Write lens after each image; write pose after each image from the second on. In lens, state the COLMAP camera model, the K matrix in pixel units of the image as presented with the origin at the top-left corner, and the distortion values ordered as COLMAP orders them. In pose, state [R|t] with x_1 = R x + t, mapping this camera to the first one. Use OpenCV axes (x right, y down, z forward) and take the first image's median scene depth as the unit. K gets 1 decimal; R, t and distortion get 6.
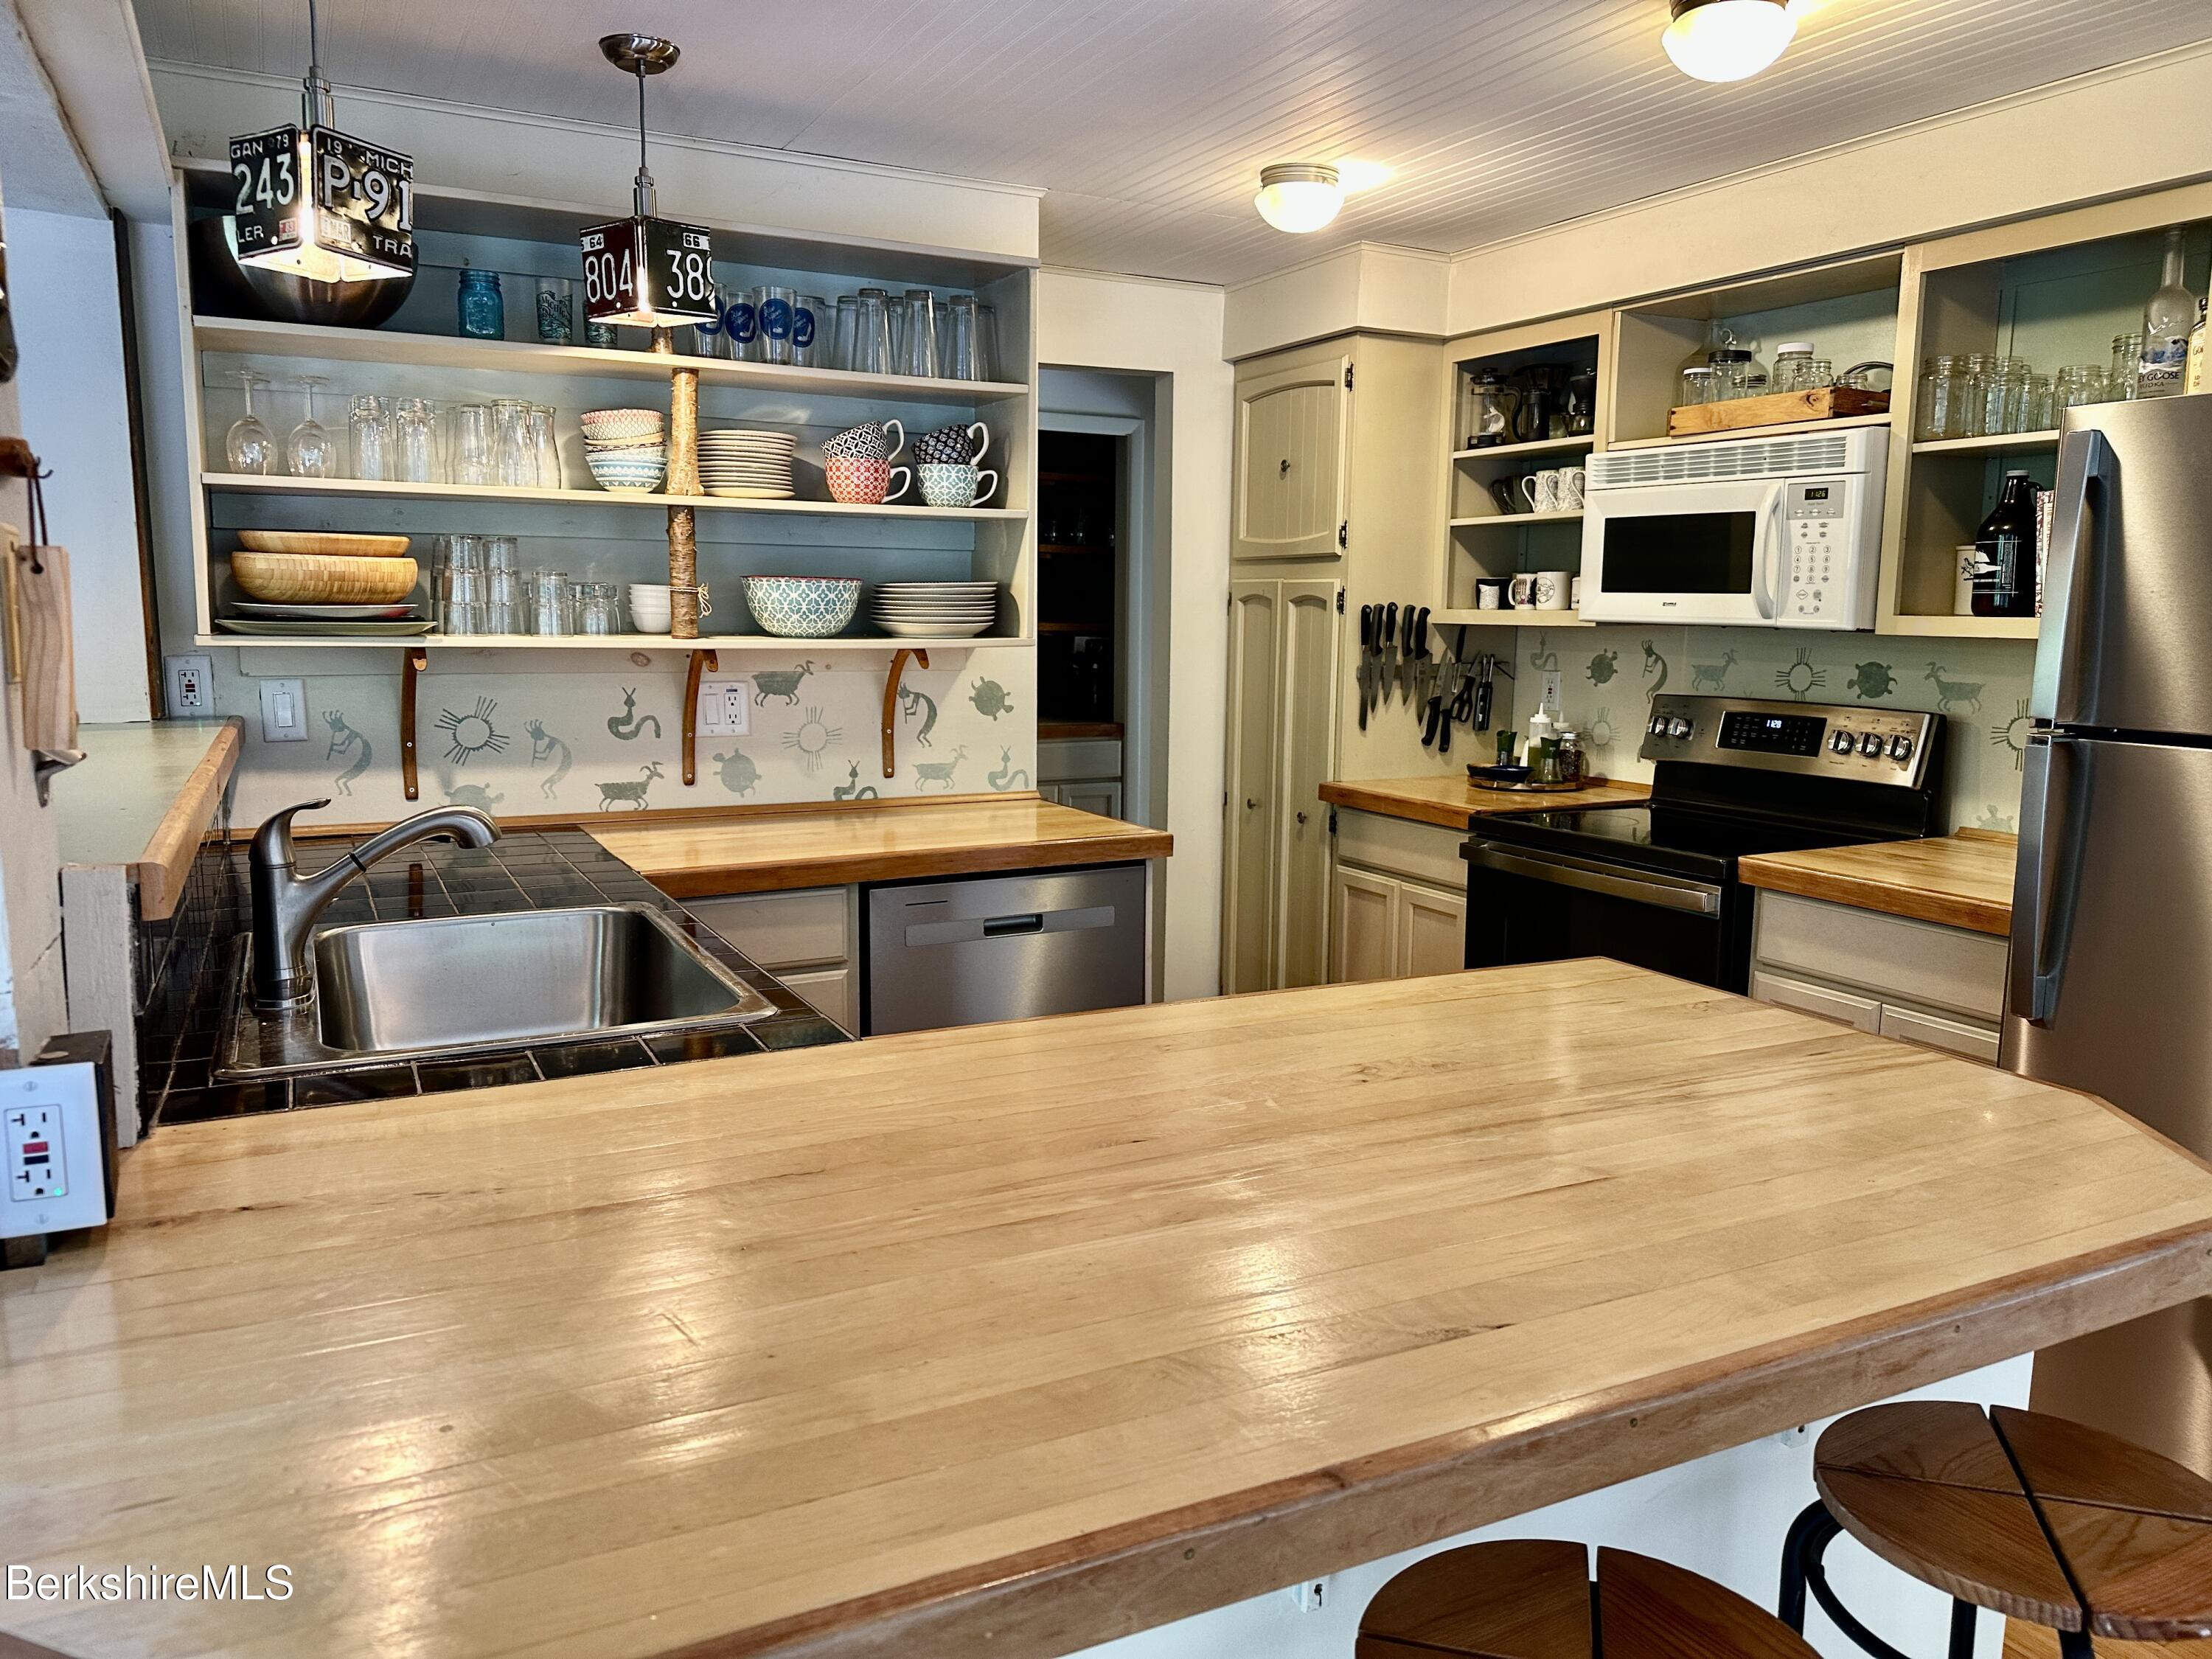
lens RADIAL K [[1544.6, 0, 1108.6], [0, 1544.6, 888.5], [0, 0, 1]] dist [0.038064, -0.001428]
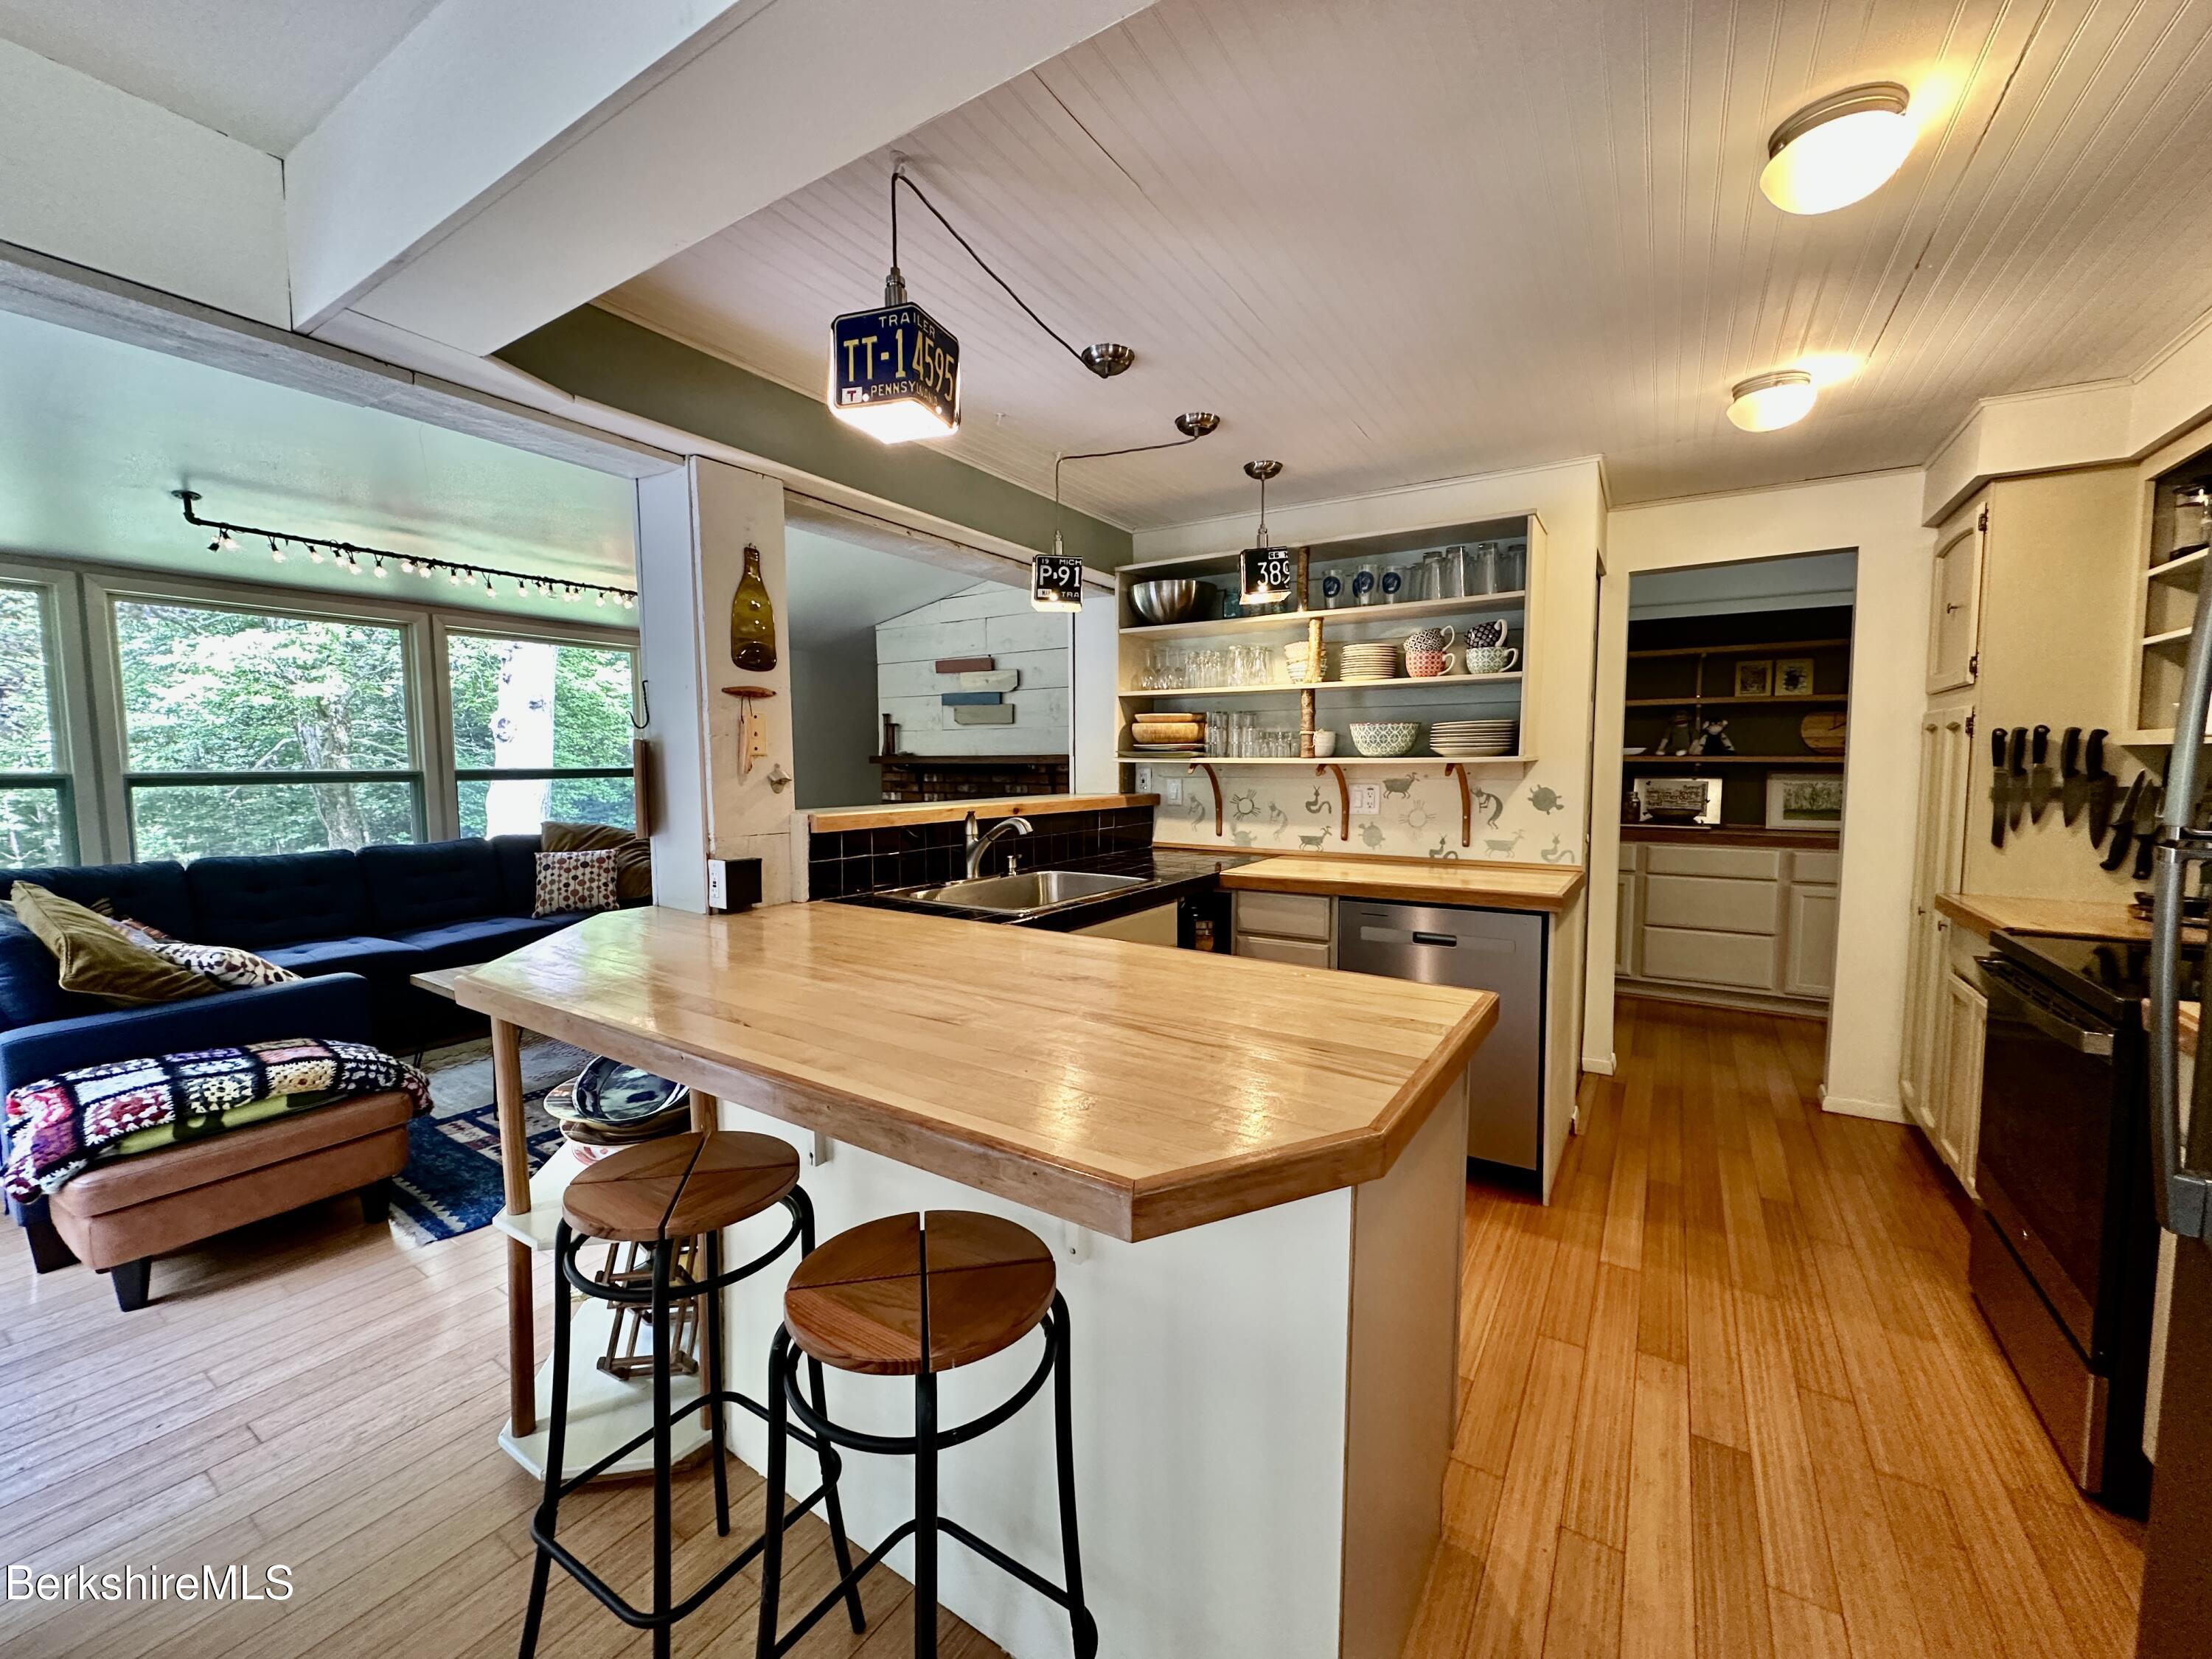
lens RADIAL K [[882.8, 0, 1103.4], [0, 882.8, 828.8], [0, 0, 1]] dist [-0.002034, 0.000181]
pose [[0.492396, 0.050101, -0.868928, 0.485140], [-0.155988, 0.987257, -0.031471, -0.003670], [0.856279, 0.151039, 0.493937, 0.248310]]
